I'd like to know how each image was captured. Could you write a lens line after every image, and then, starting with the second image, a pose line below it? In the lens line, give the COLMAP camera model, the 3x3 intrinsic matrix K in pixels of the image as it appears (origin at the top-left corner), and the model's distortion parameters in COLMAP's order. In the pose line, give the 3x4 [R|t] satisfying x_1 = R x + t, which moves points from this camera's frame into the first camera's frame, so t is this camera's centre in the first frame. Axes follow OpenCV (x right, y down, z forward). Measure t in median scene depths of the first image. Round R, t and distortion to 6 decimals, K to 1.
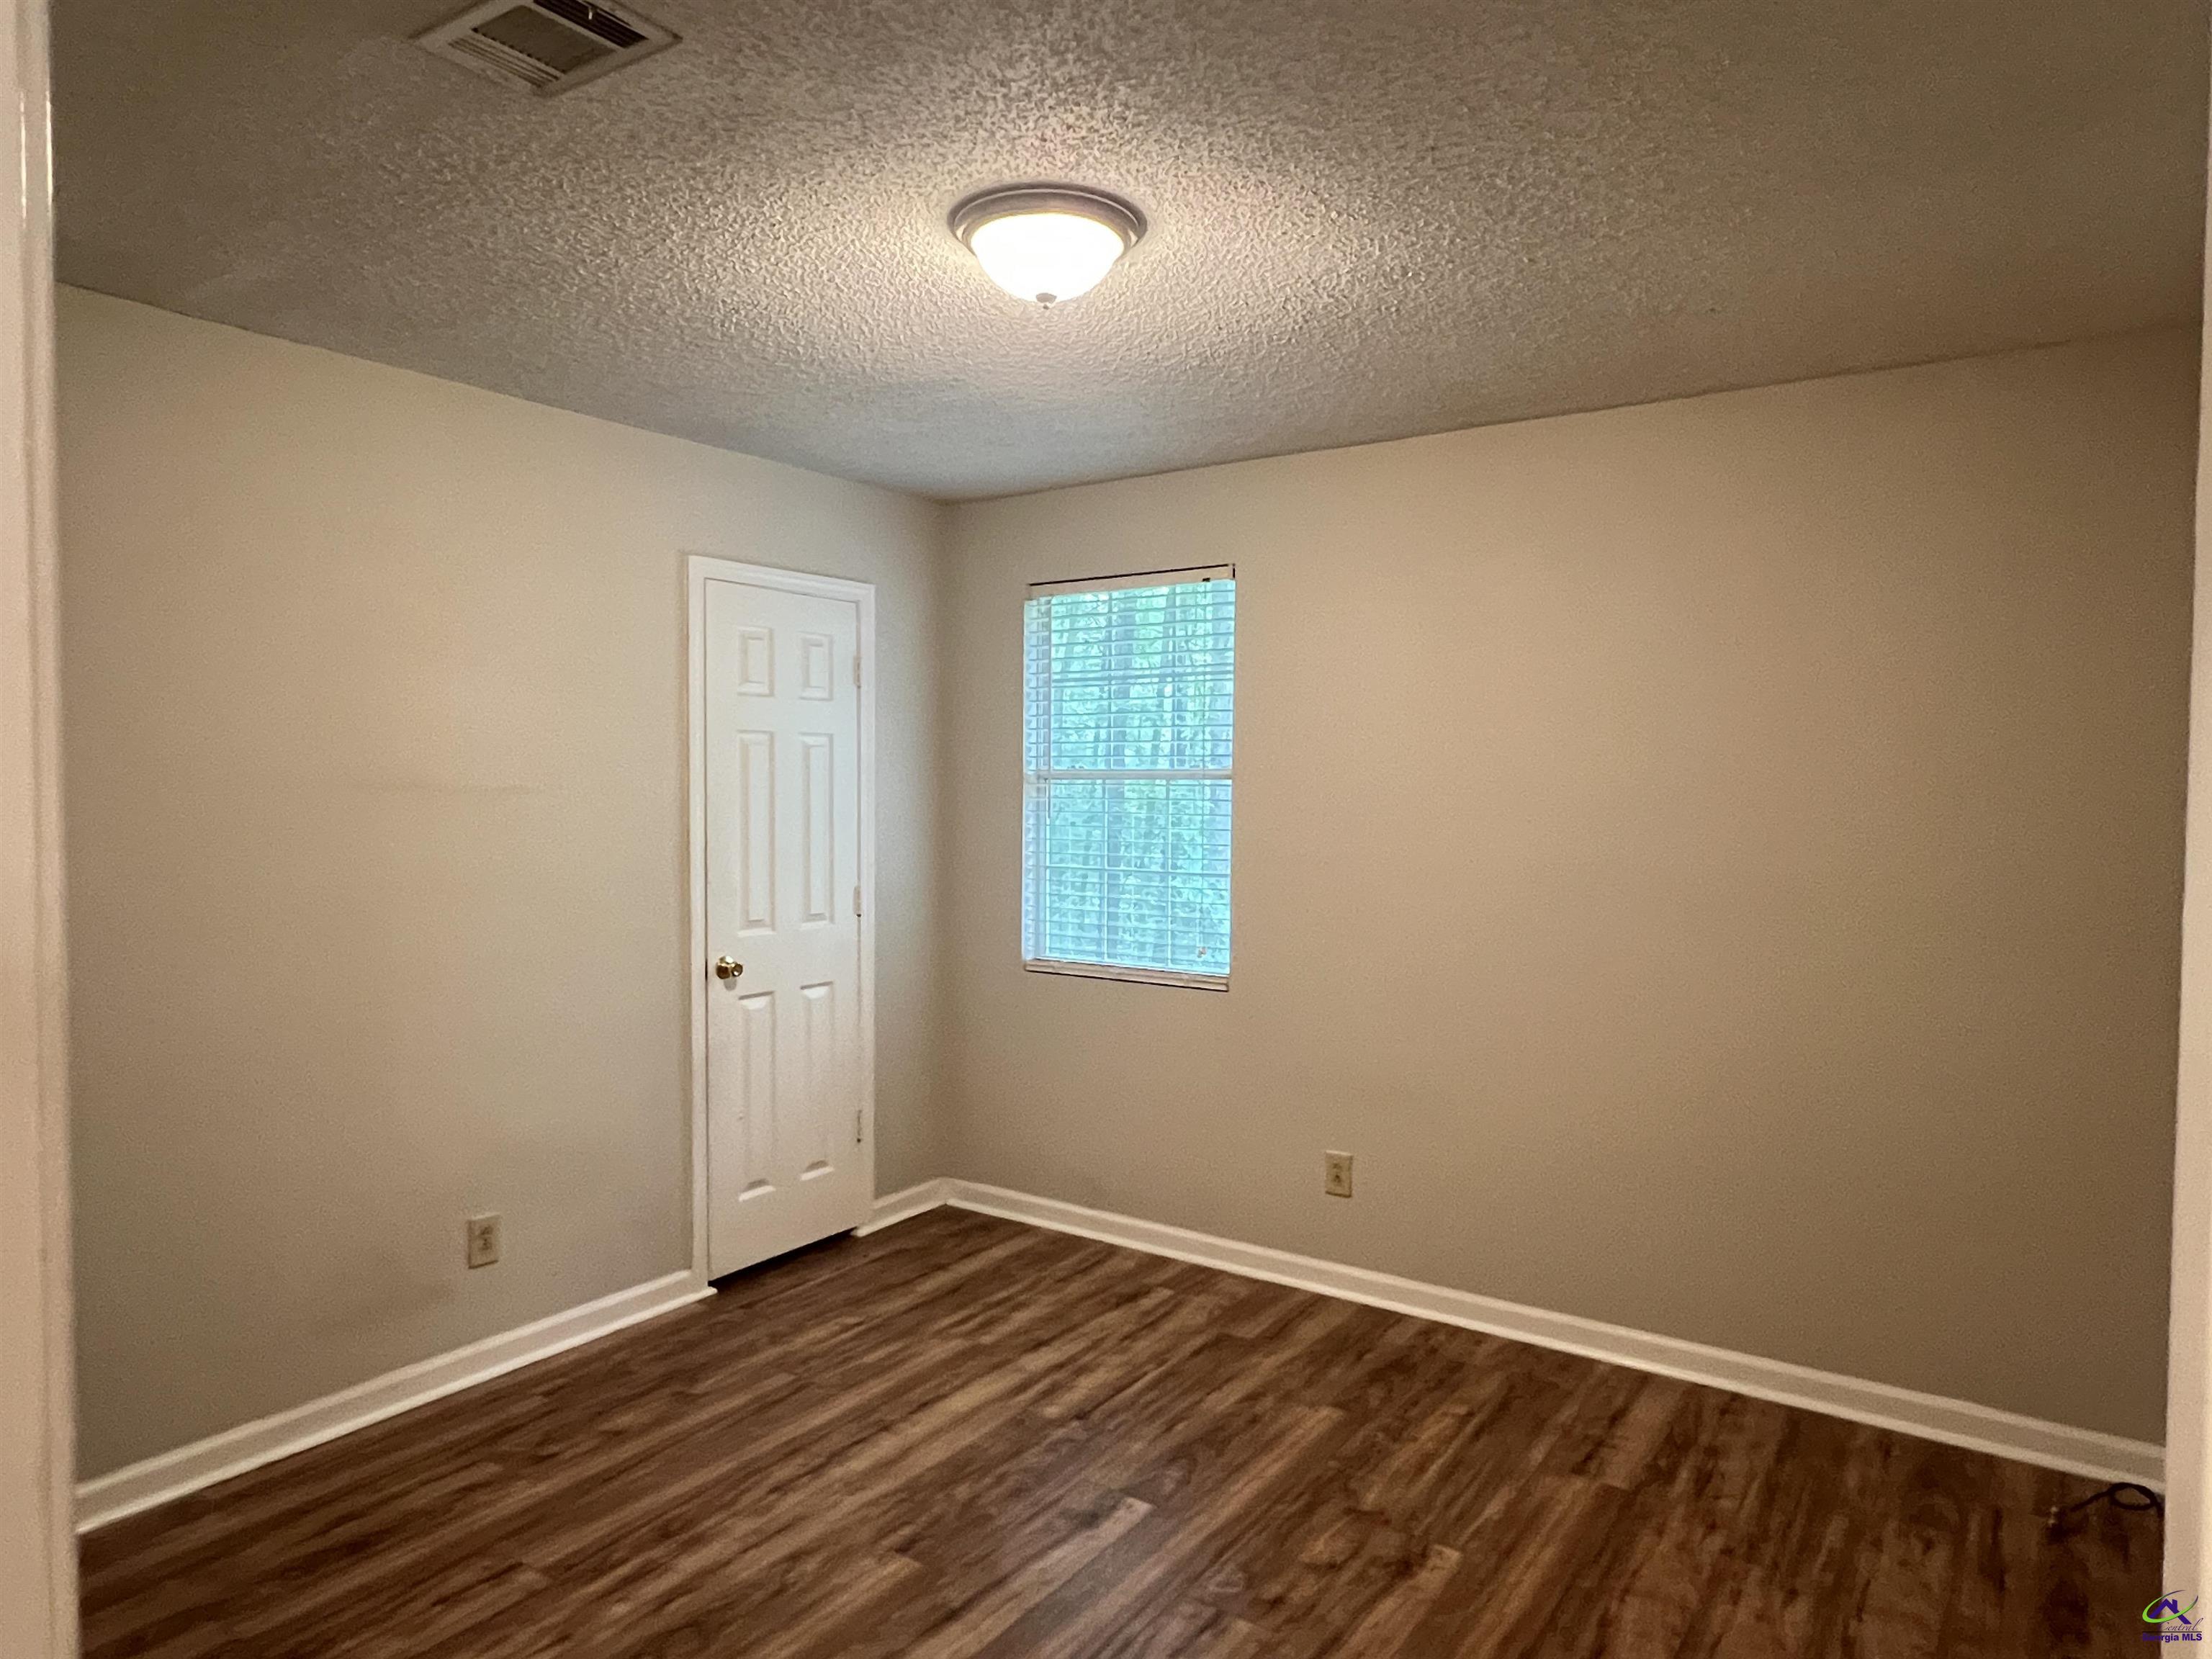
lens RADIAL K [[1374.7, 0, 1082.2], [0, 1374.7, 833.9], [0, 0, 1]] dist [0.000422, -0.001481]
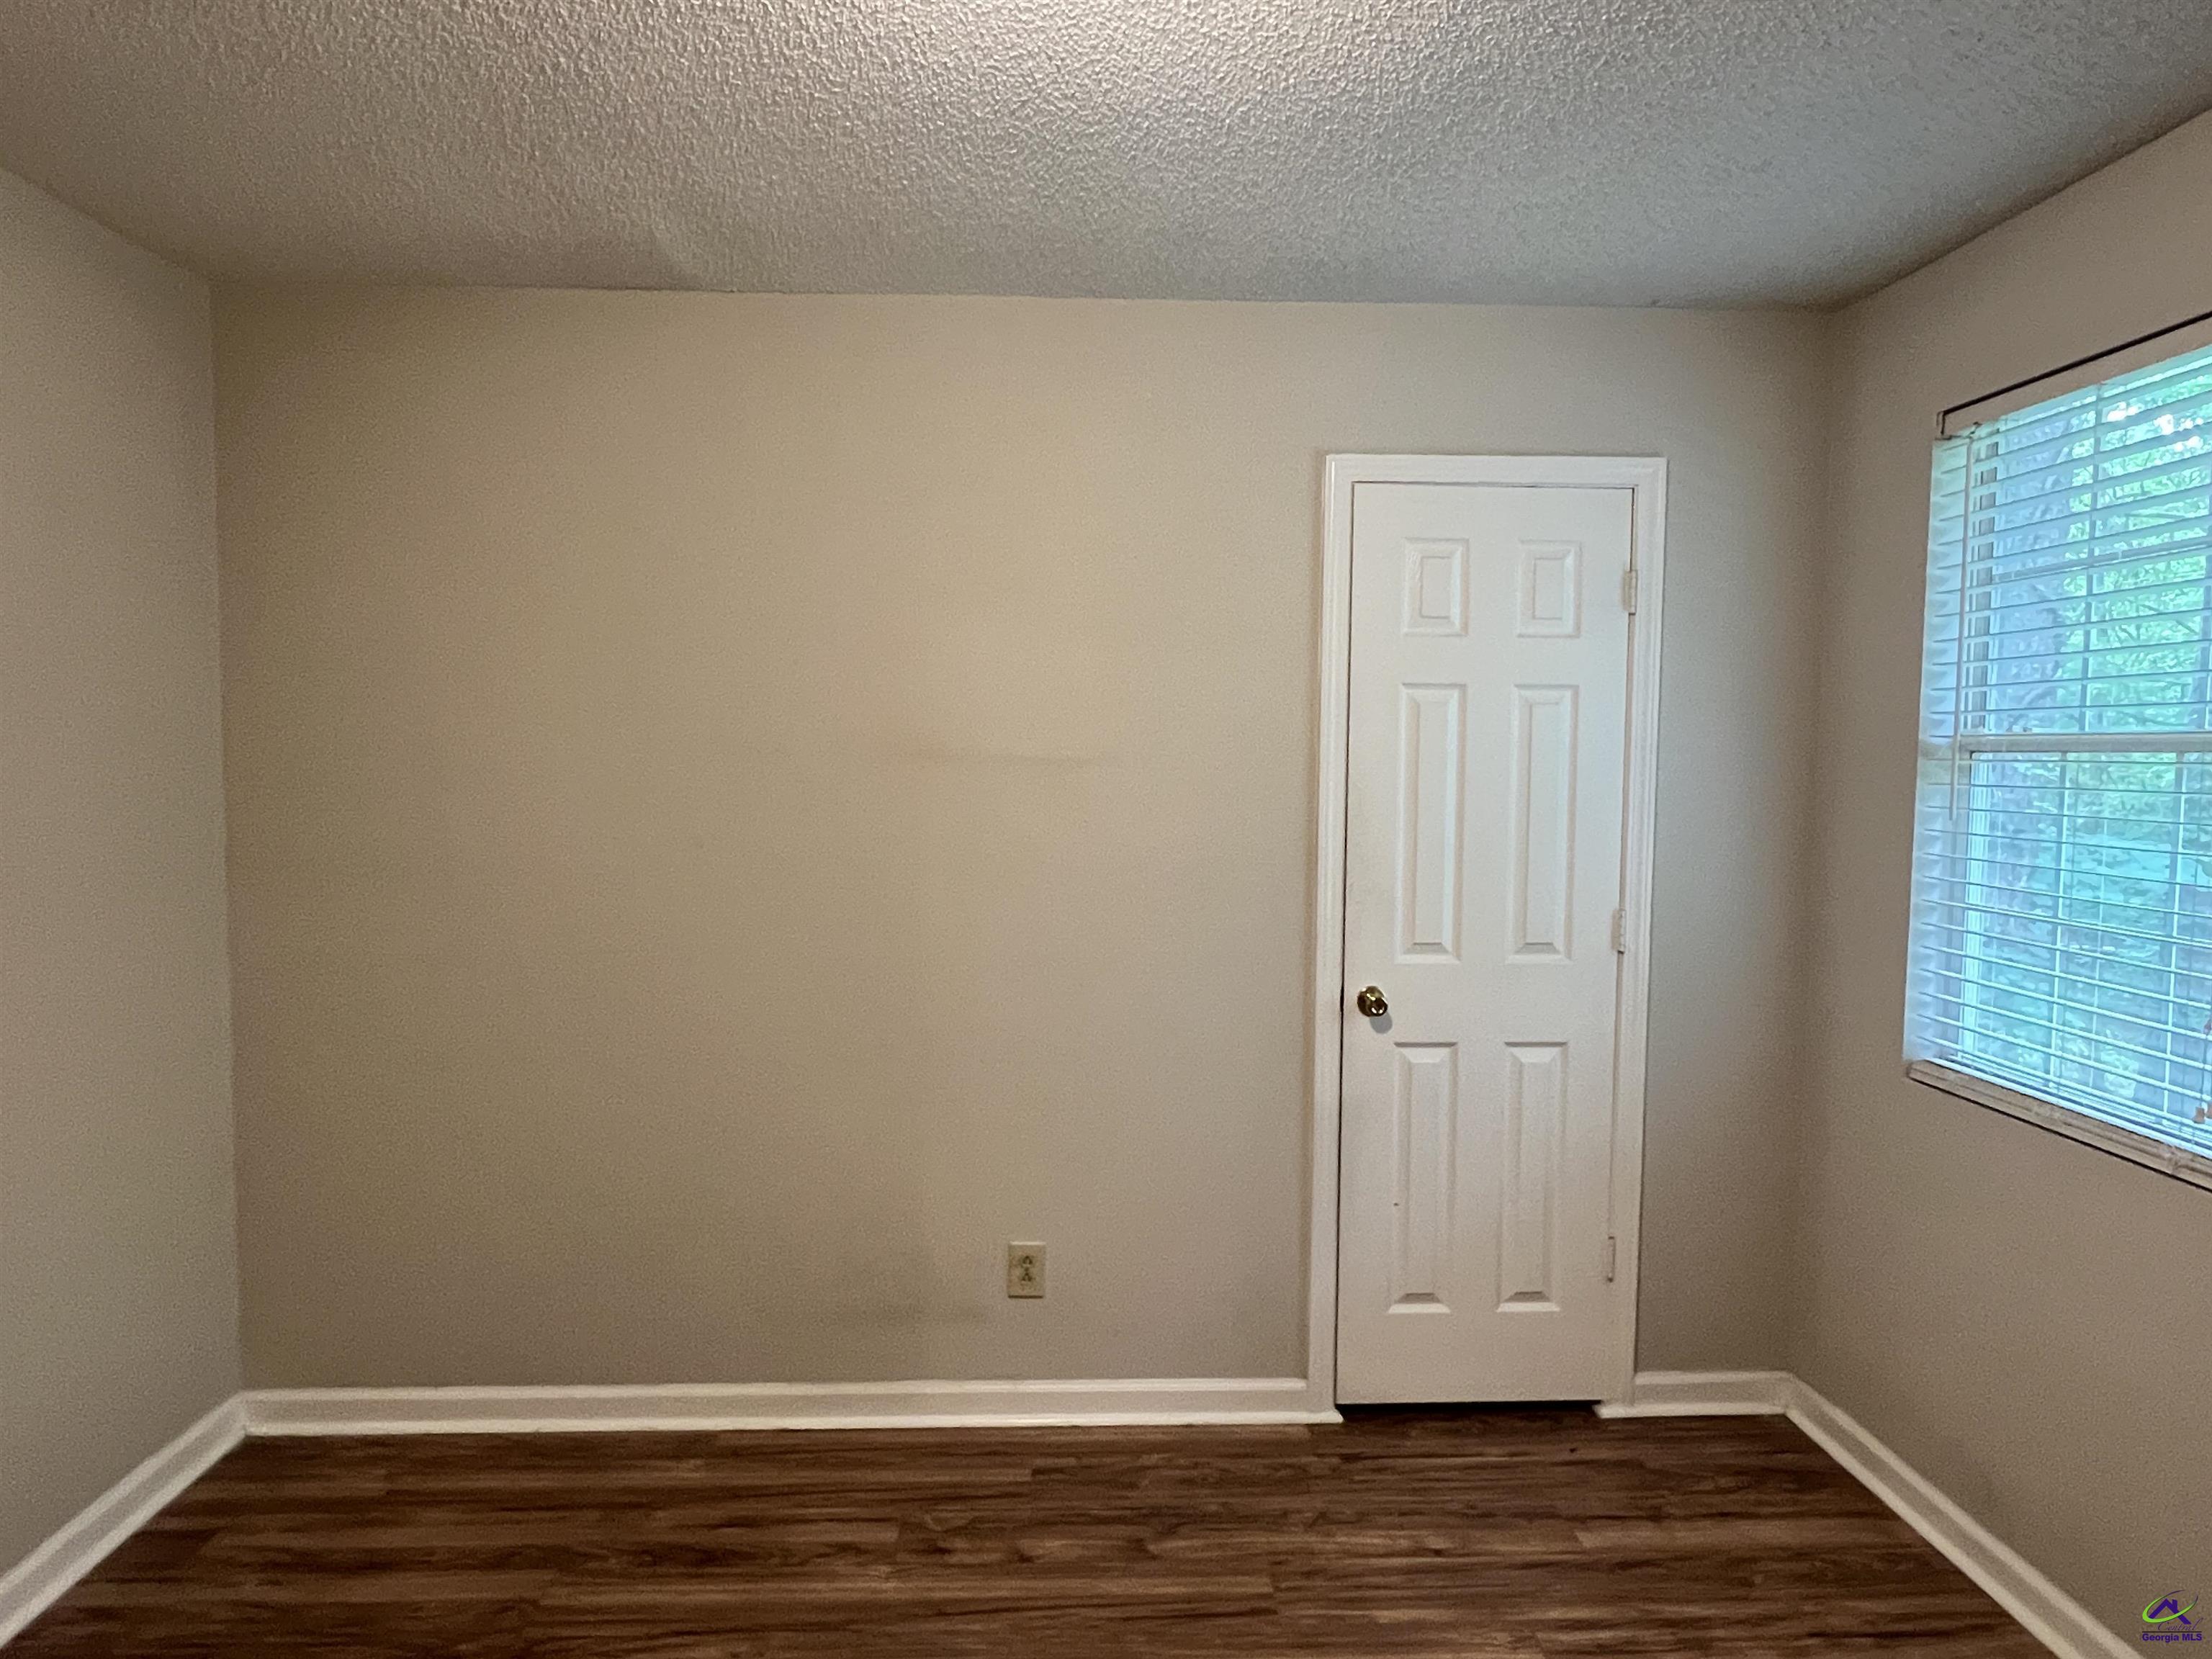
lens RADIAL K [[1374.7, 0, 1082.2], [0, 1374.7, 833.9], [0, 0, 1]] dist [0.000422, -0.001481]
pose [[0.604948, 0.047529, -0.794845, 0.278645], [-0.033803, 0.998850, 0.034000, -0.016890], [0.795547, 0.006300, 0.605859, 0.489204]]
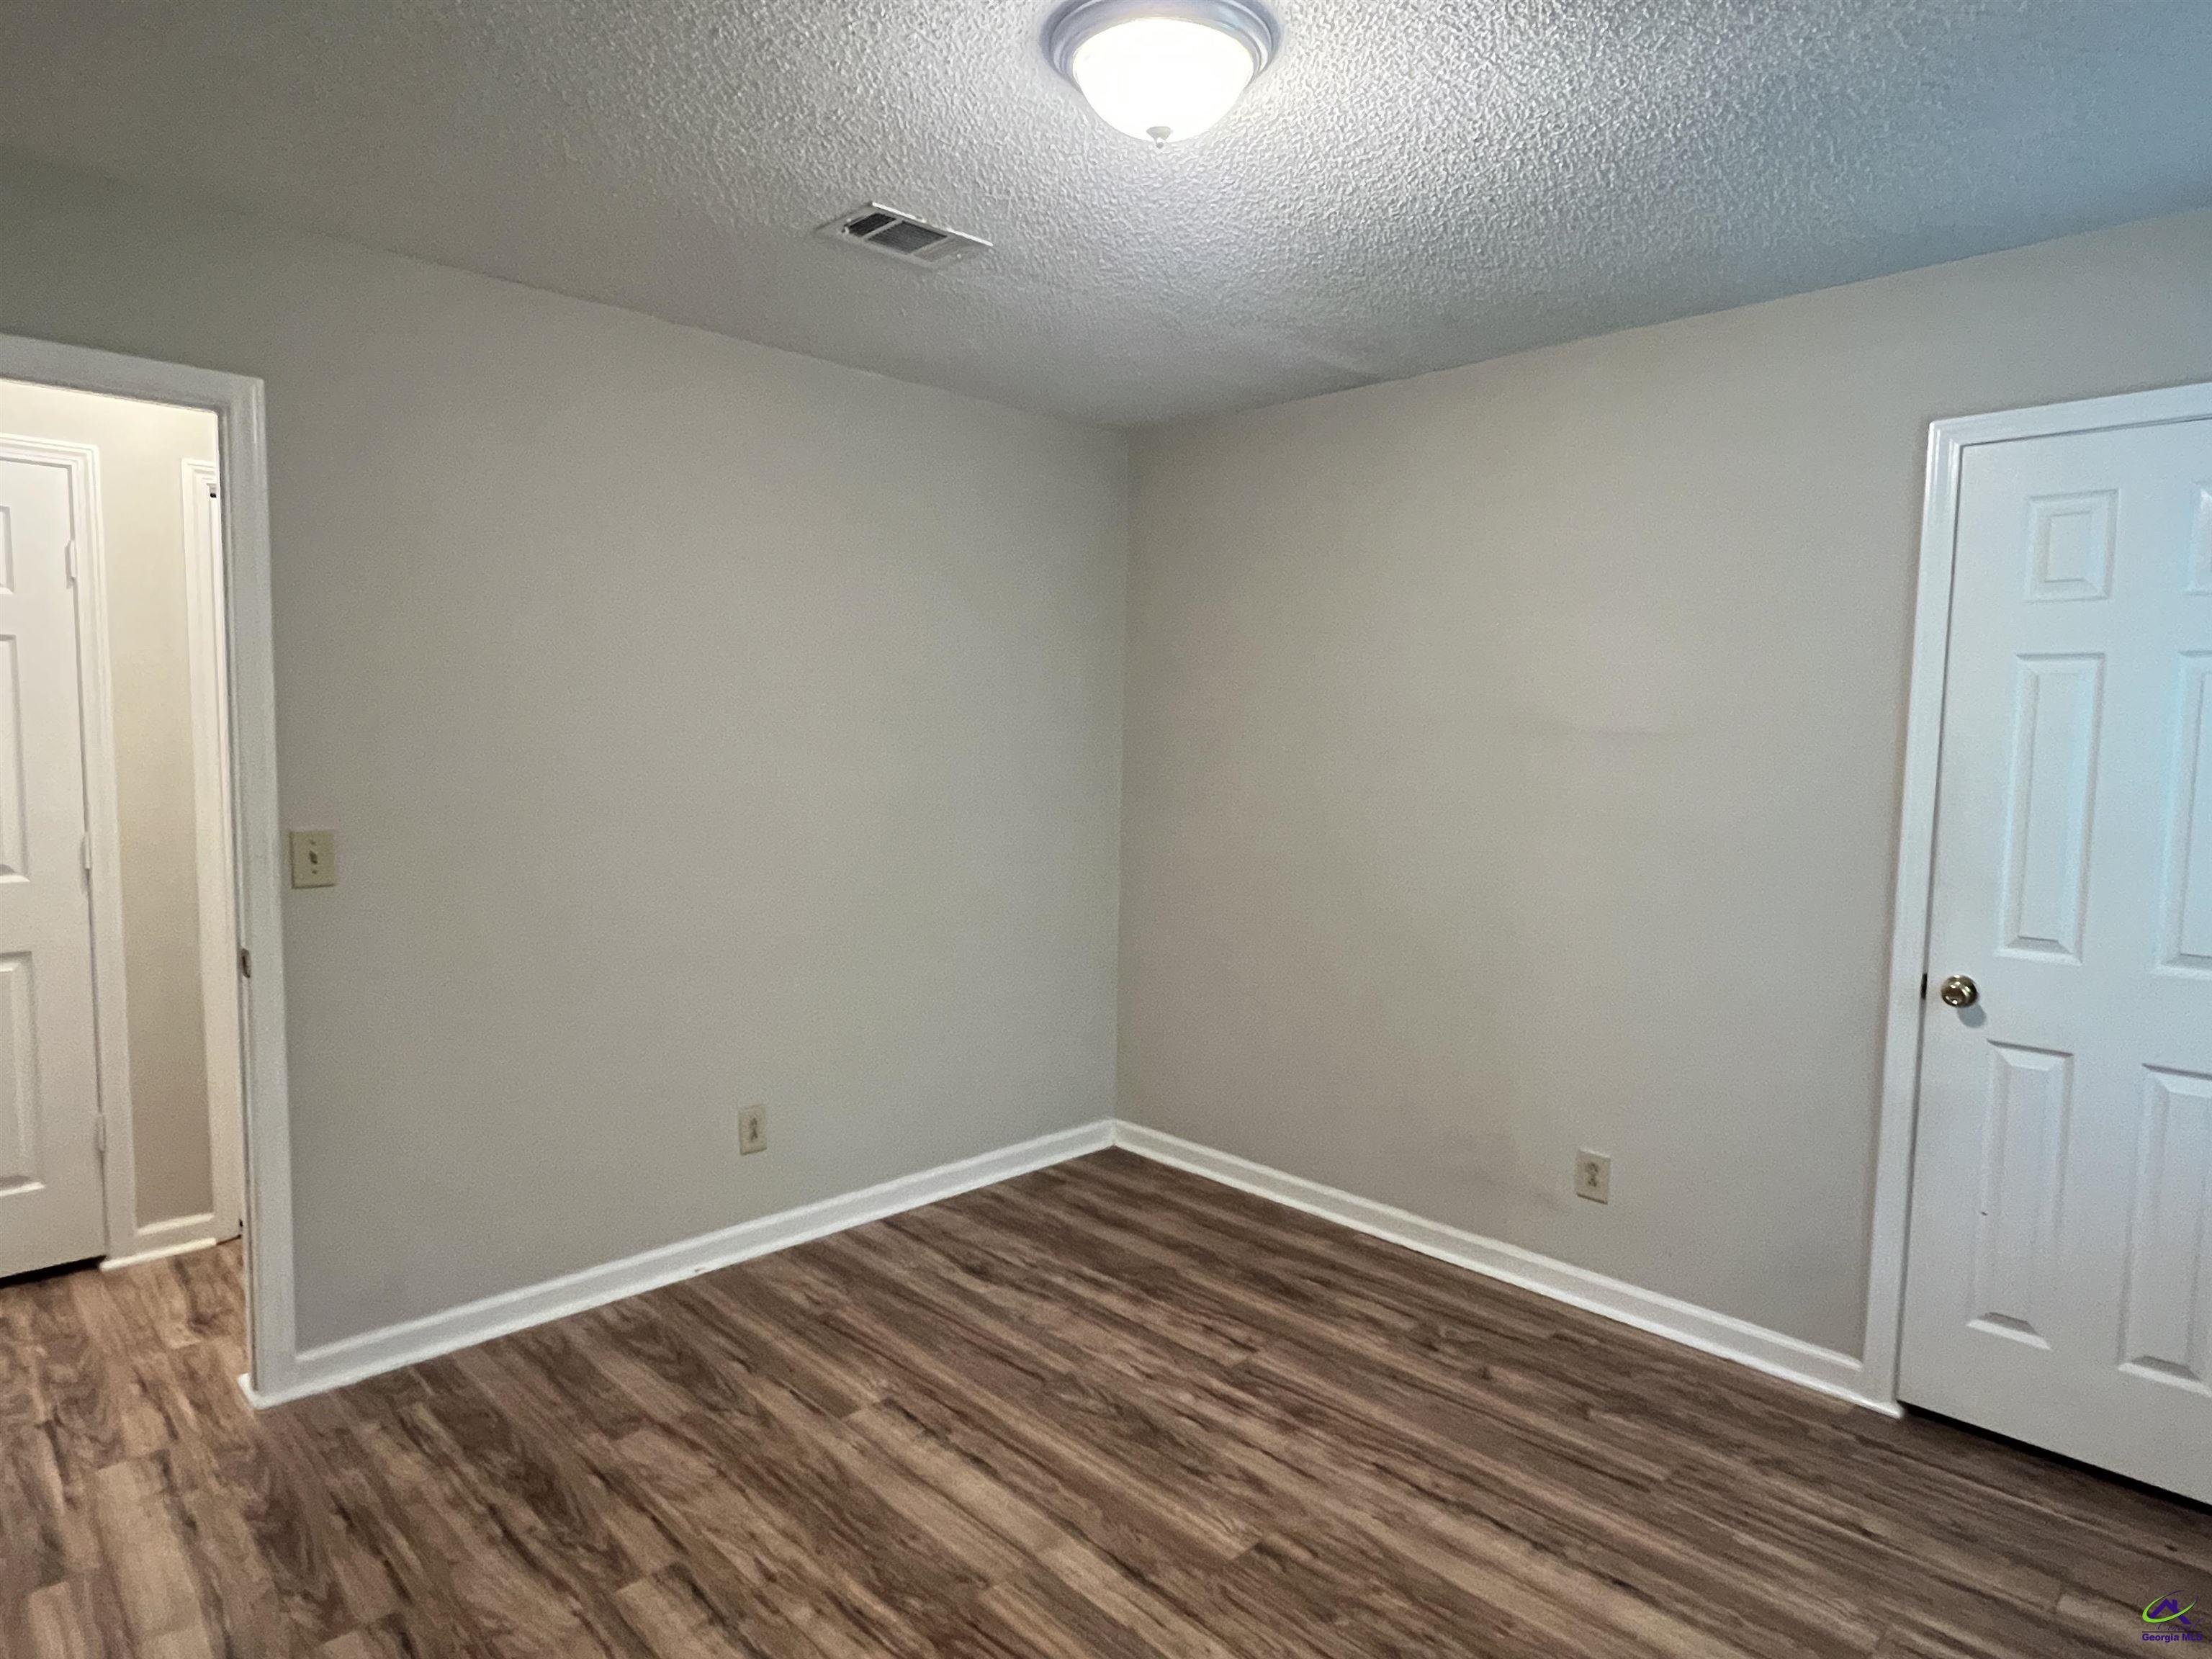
lens RADIAL K [[1257.4, 0, 1094.3], [0, 1257.4, 822.4], [0, 0, 1]] dist [0.001293, 0.000776]
pose [[-0.179627, 0.069078, -0.981306, 0.534610], [-0.052801, 0.995417, 0.079736, -0.021815], [0.982317, 0.066137, -0.175156, 0.781441]]
